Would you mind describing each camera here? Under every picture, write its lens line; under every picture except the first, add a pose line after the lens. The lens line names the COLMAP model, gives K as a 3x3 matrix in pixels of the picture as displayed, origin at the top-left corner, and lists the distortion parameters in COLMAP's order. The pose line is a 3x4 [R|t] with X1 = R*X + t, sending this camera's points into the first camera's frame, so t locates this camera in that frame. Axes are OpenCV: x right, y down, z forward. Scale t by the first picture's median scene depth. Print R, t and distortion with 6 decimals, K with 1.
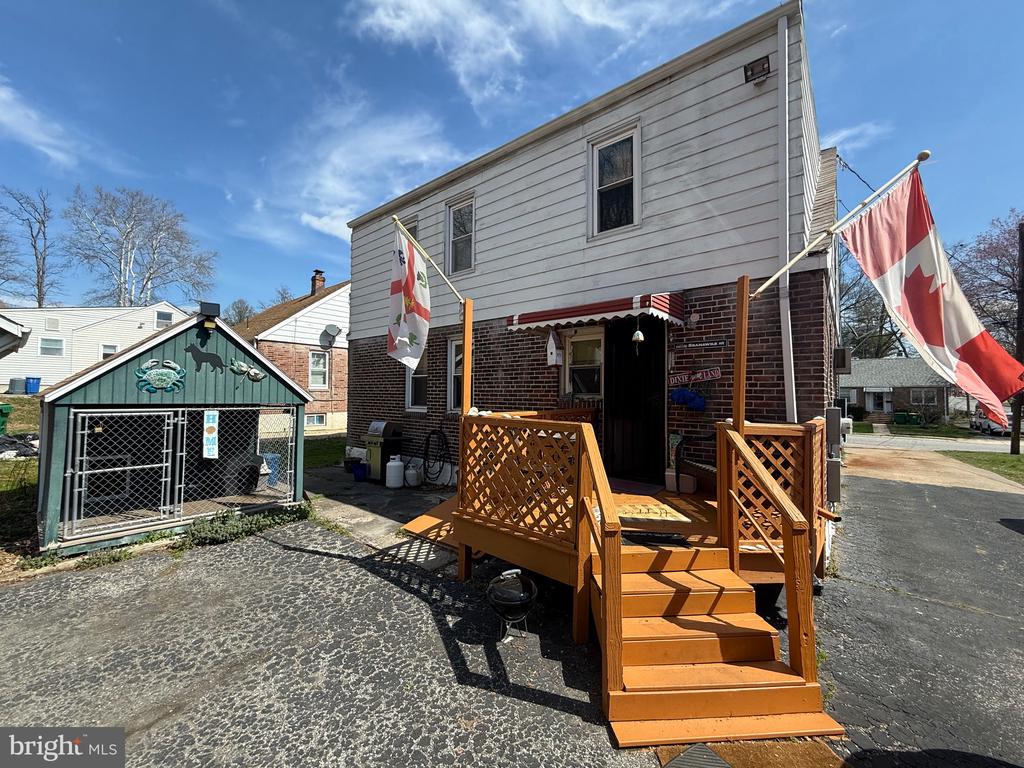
lens RADIAL K [[409.1, 0, 508.6], [0, 409.1, 379.5], [0, 0, 1]] dist [-0.003007, 0.001410]
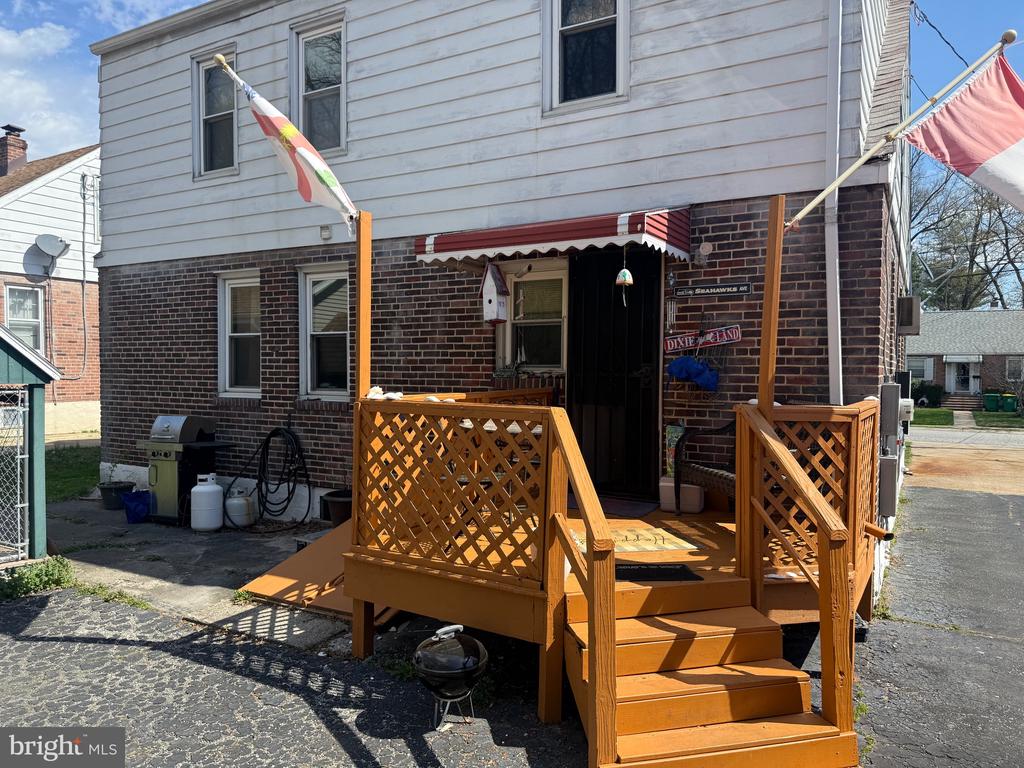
lens RADIAL K [[748.0, 0, 499.0], [0, 748.0, 381.2], [0, 0, 1]] dist [0.025641, -0.028598]
pose [[0.984515, -0.005989, 0.175196, -0.083324], [-0.003478, 0.998552, 0.053678, -0.002165], [-0.175263, -0.053456, 0.983069, -0.135611]]
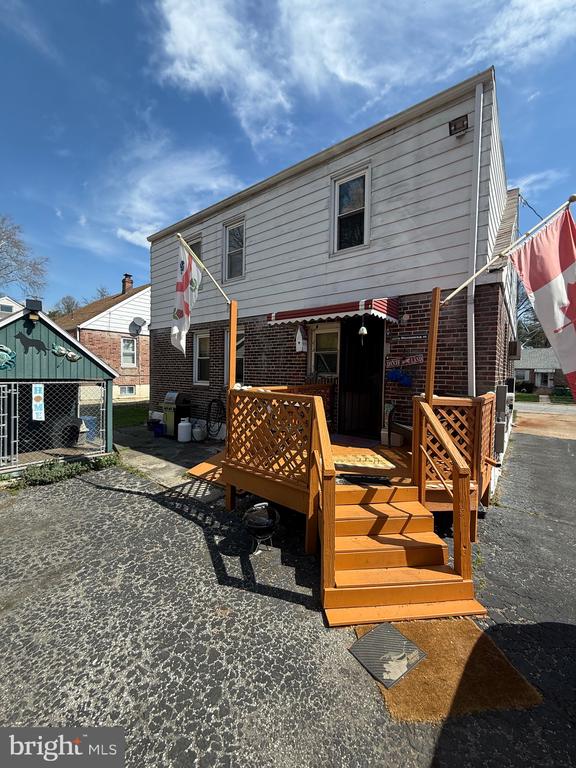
lens RADIAL K [[306.8, 0, 291.5], [0, 306.8, 378.0], [0, 0, 1]] dist [-0.003007, 0.001410]
pose [[0.999259, 0.007405, 0.037761, 0.044023], [-0.009567, 0.998305, 0.057409, -0.006511], [-0.037272, -0.057728, 0.997636, 0.000206]]
